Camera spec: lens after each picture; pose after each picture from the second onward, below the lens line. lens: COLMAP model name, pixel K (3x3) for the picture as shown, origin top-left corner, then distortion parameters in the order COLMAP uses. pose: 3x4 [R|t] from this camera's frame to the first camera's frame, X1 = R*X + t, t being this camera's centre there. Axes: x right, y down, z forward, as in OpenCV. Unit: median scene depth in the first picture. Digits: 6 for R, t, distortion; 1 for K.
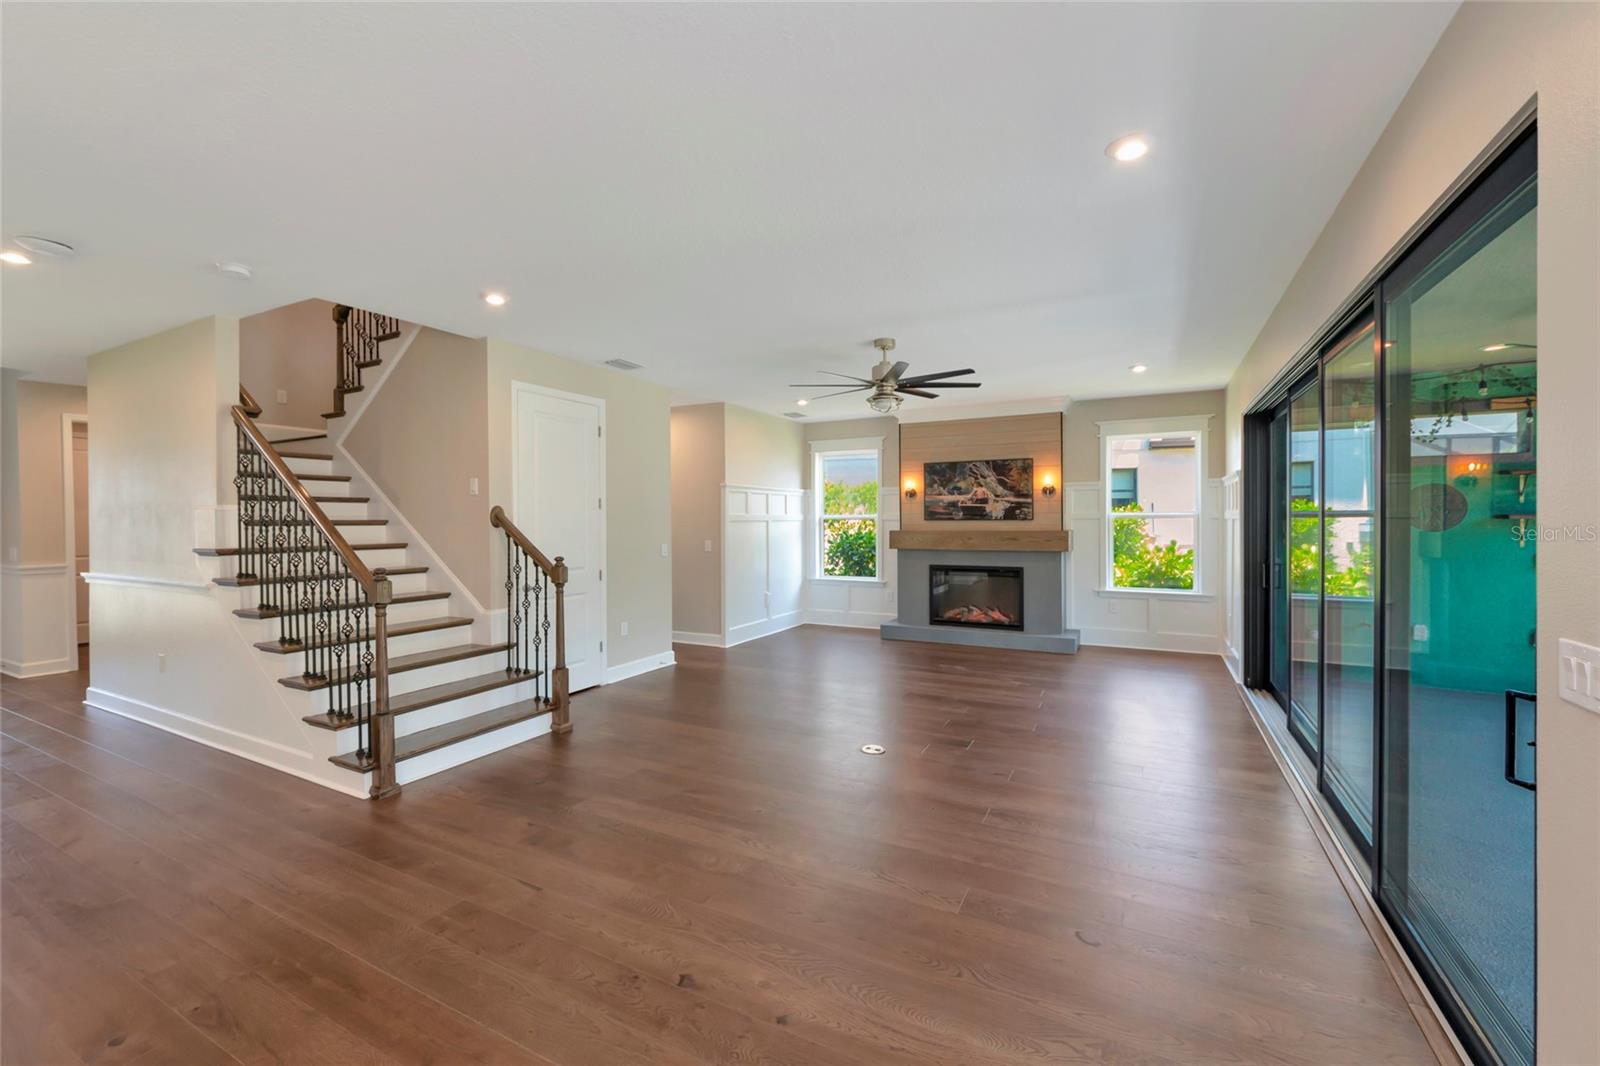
lens RADIAL K [[659.8, 0, 795.1], [0, 659.8, 525.8], [0, 0, 1]] dist [-0.007288, -0.001185]
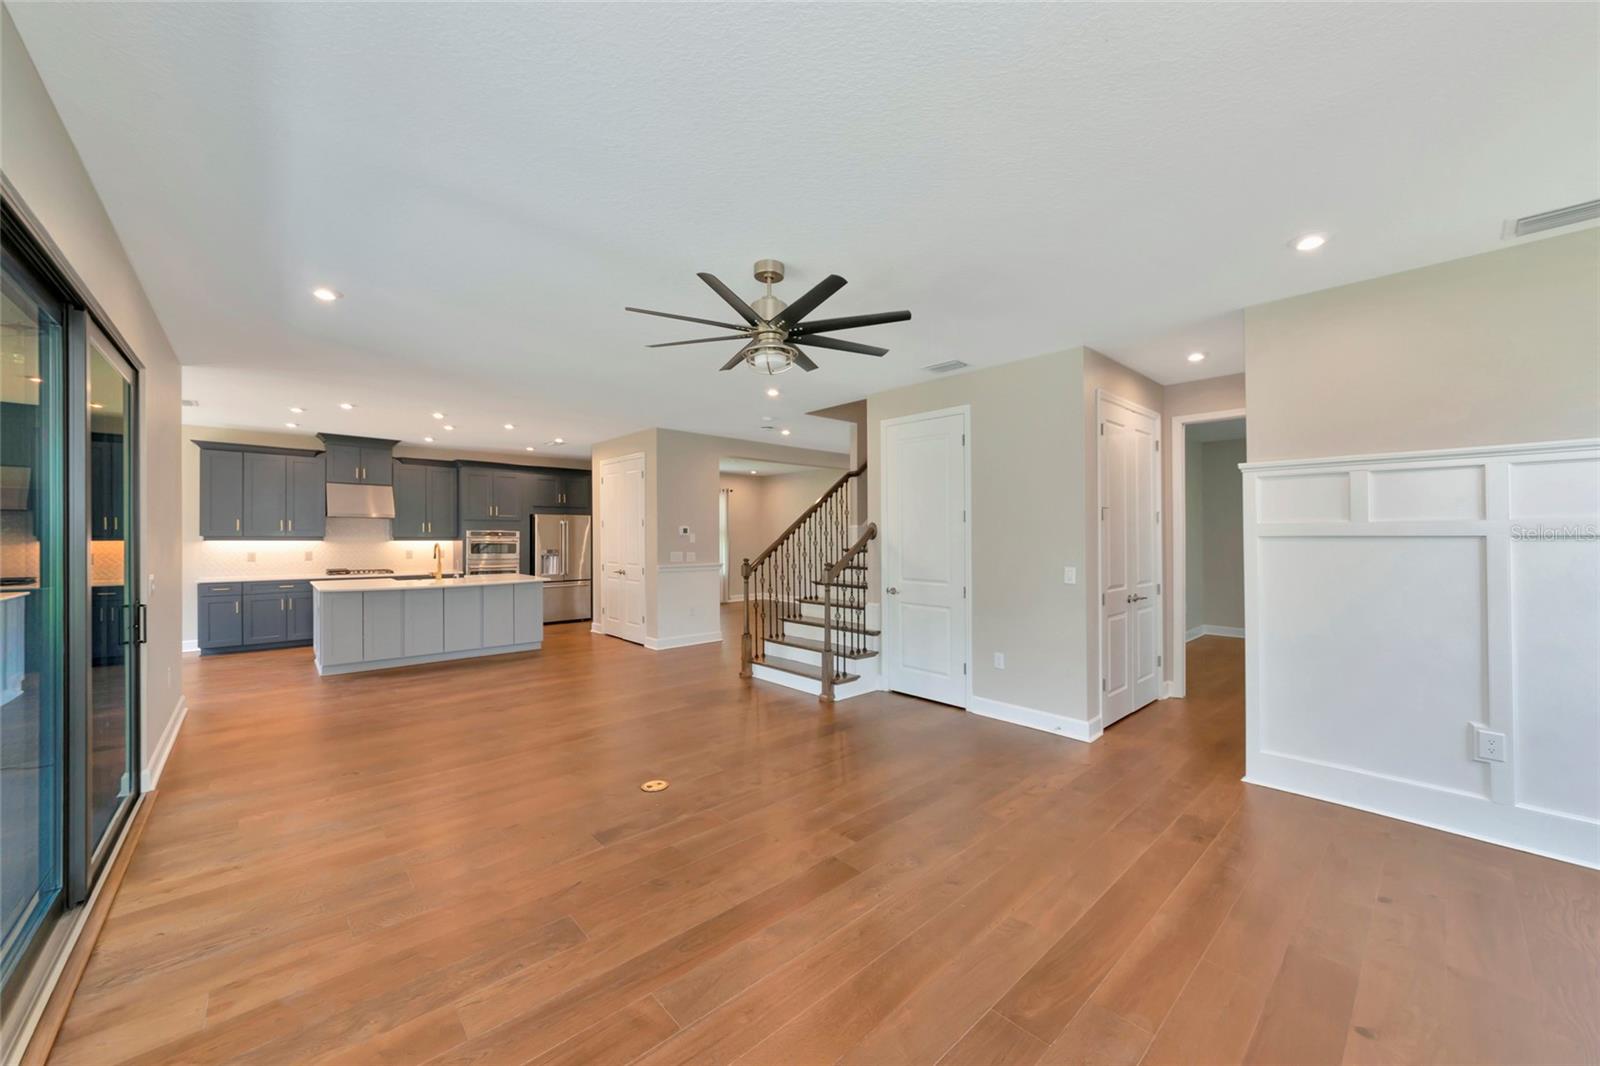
lens RADIAL K [[594.3, 0, 797.3], [0, 594.3, 534.9], [0, 0, 1]] dist [-0.014295, -0.000130]
pose [[-0.348995, 0.005083, -0.937111, 0.530773], [-0.005812, 0.999954, 0.007588, -0.011082], [0.937106, 0.008095, -0.348950, 0.978222]]
